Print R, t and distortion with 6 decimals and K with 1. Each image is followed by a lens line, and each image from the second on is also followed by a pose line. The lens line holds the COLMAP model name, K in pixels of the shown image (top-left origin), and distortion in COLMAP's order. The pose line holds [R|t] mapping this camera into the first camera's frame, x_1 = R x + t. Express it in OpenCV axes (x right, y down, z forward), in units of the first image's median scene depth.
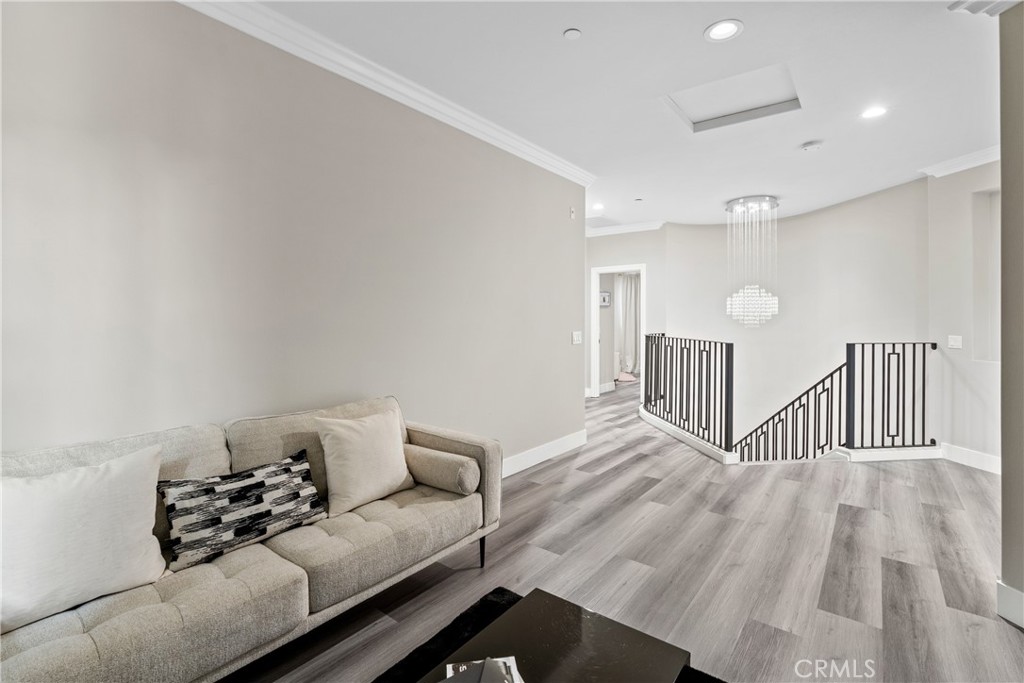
lens RADIAL K [[467.2, 0, 515.7], [0, 467.2, 320.3], [0, 0, 1]] dist [-0.017769, 0.006053]
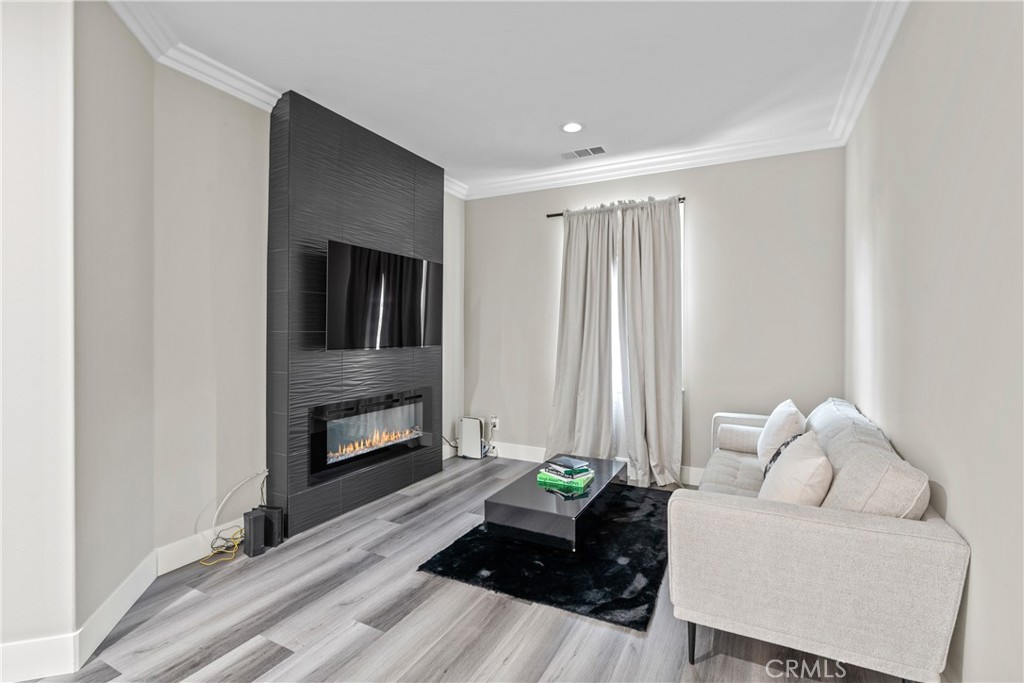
lens RADIAL K [[467.2, 0, 515.7], [0, 467.2, 320.3], [0, 0, 1]] dist [-0.017769, 0.006053]
pose [[-0.985176, -0.009322, -0.171296, 0.332563], [-0.005880, 0.999771, -0.020593, -0.003186], [0.171448, -0.019280, -0.985004, 1.665482]]
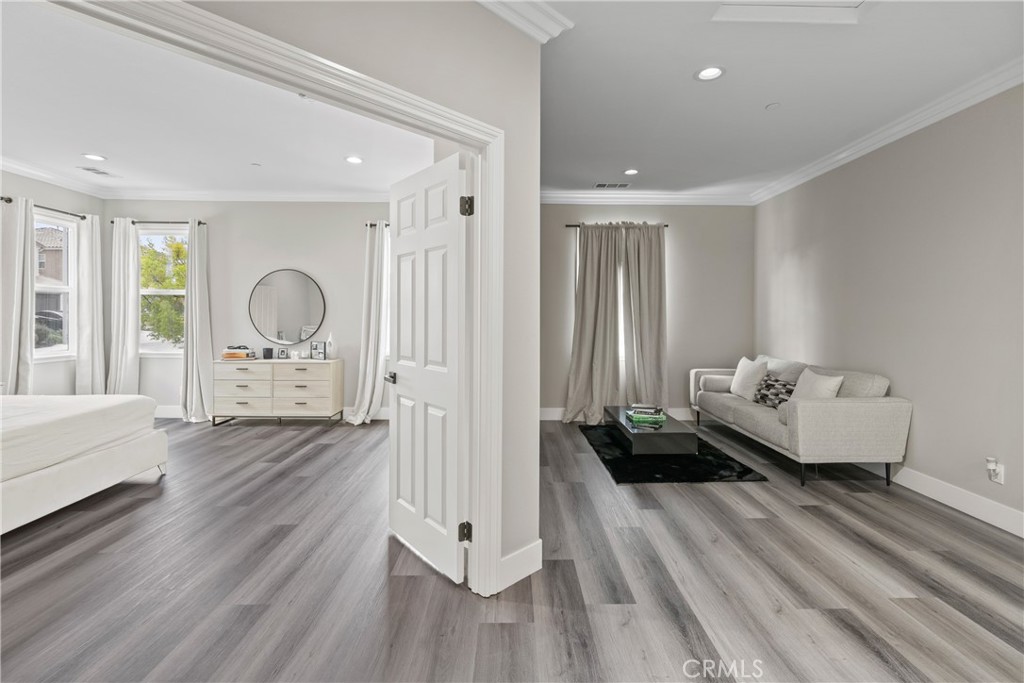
lens RADIAL K [[467.2, 0, 515.7], [0, 467.2, 320.3], [0, 0, 1]] dist [-0.017769, 0.006053]
pose [[-0.785263, -0.001915, -0.619160, 1.516899], [-0.006746, 0.999962, 0.005464, 0.006286], [0.619126, 0.008468, -0.785246, 1.557909]]
